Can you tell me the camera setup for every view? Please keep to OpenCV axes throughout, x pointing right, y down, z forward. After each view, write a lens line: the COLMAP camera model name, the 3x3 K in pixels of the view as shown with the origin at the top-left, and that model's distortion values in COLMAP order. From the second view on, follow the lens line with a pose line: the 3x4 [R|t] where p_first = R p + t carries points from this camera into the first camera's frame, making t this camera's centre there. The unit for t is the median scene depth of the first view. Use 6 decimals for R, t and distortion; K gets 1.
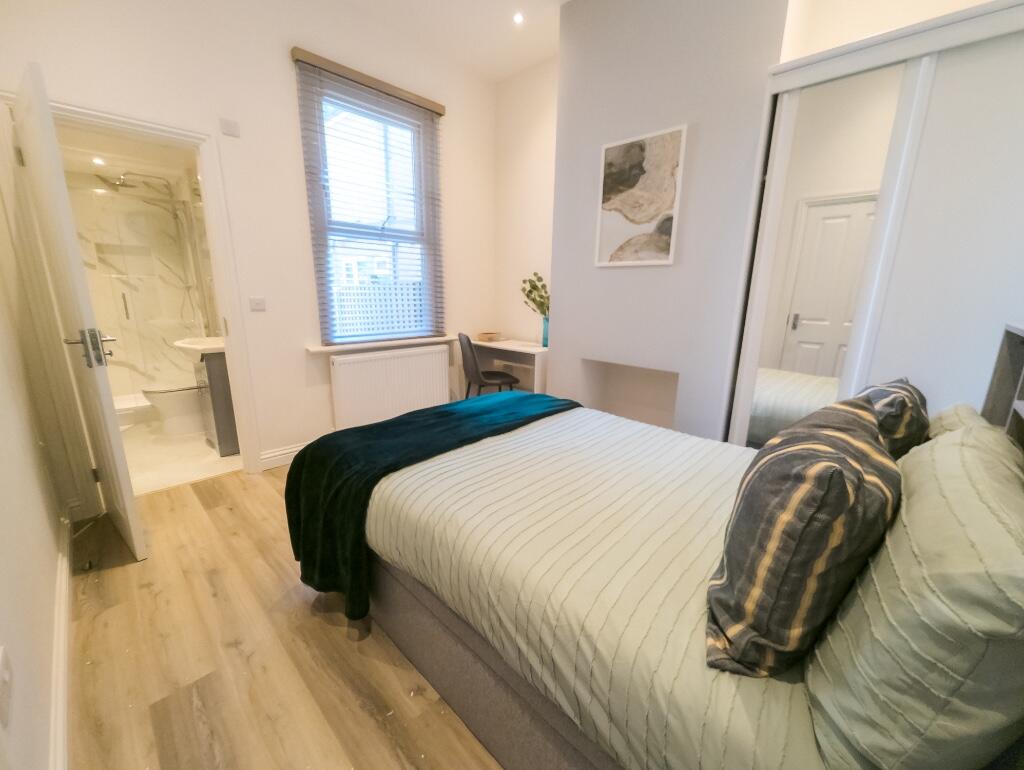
lens RADIAL K [[403.4, 0, 505.4], [0, 403.4, 386.8], [0, 0, 1]] dist [-0.000969, 0.000008]
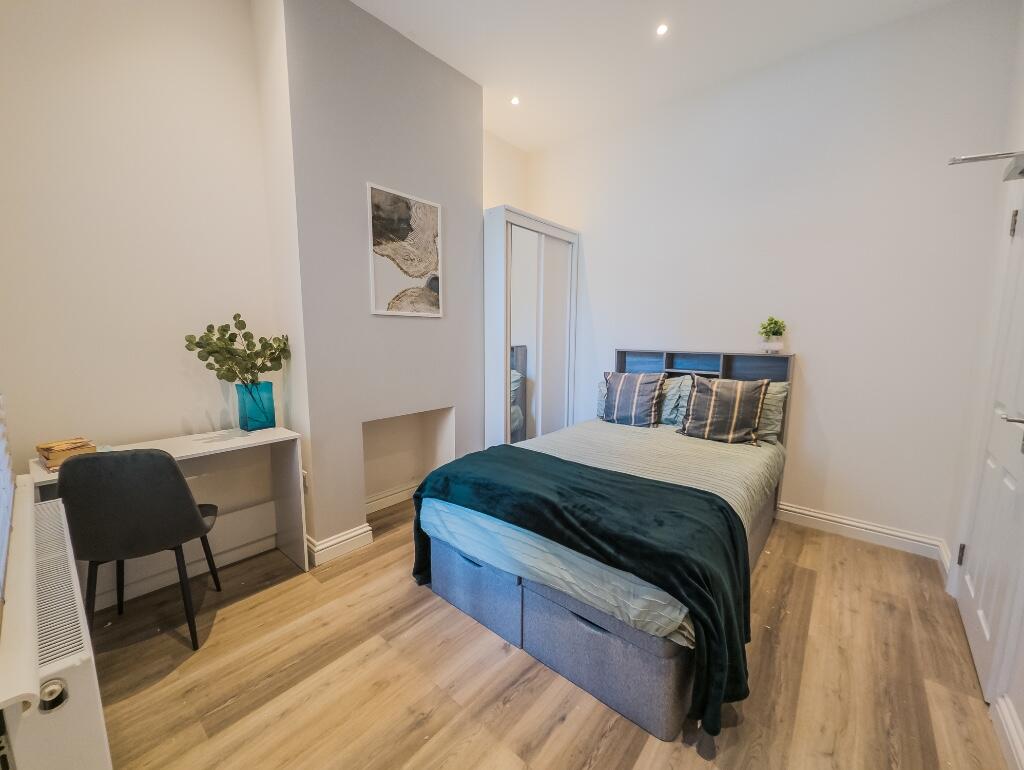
lens RADIAL K [[403.4, 0, 507.6], [0, 403.4, 389.3], [0, 0, 1]] dist [-0.000969, 0.000008]
pose [[-0.062162, -0.158998, 0.985320, -0.760386], [0.222662, 0.960139, 0.168982, -0.250043], [-0.972912, 0.229898, -0.024282, 0.862395]]
